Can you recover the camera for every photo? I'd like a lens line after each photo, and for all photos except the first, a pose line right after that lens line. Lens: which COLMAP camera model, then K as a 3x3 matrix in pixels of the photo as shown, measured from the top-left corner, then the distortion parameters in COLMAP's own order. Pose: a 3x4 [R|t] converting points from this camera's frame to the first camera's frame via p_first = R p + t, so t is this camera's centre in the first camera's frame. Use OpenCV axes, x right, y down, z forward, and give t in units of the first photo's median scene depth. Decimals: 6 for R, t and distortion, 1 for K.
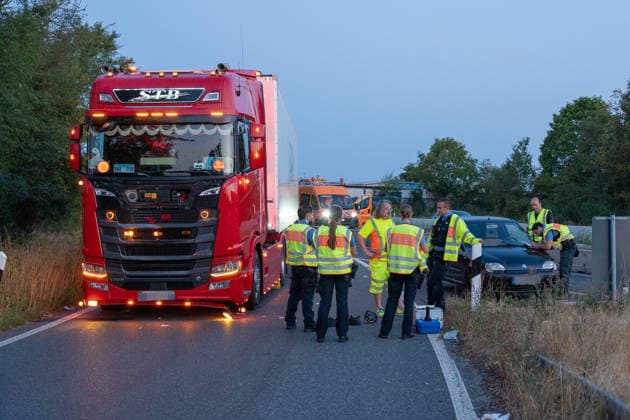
lens RADIAL K [[758.7, 0, 316.9], [0, 758.7, 215.8], [0, 0, 1]] dist [-0.003173, 0.000000]
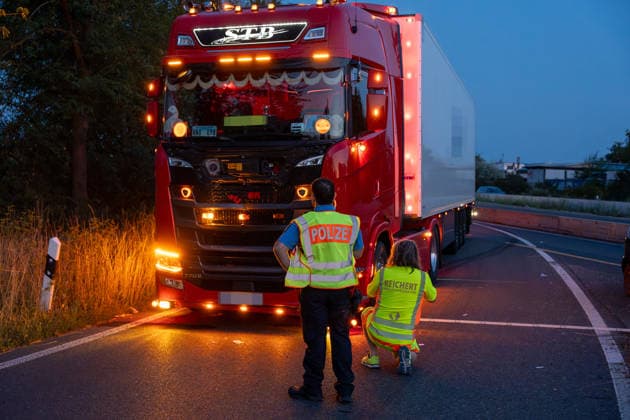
lens RADIAL K [[748.5, 0, 340.8], [0, 748.5, 195.4], [0, 0, 1]] dist [0.001238, 0.000000]
pose [[0.973032, 0.011629, -0.230375, 0.055636], [-0.012077, 0.999927, -0.000534, 0.001234], [0.230352, 0.003302, 0.973102, 0.293737]]
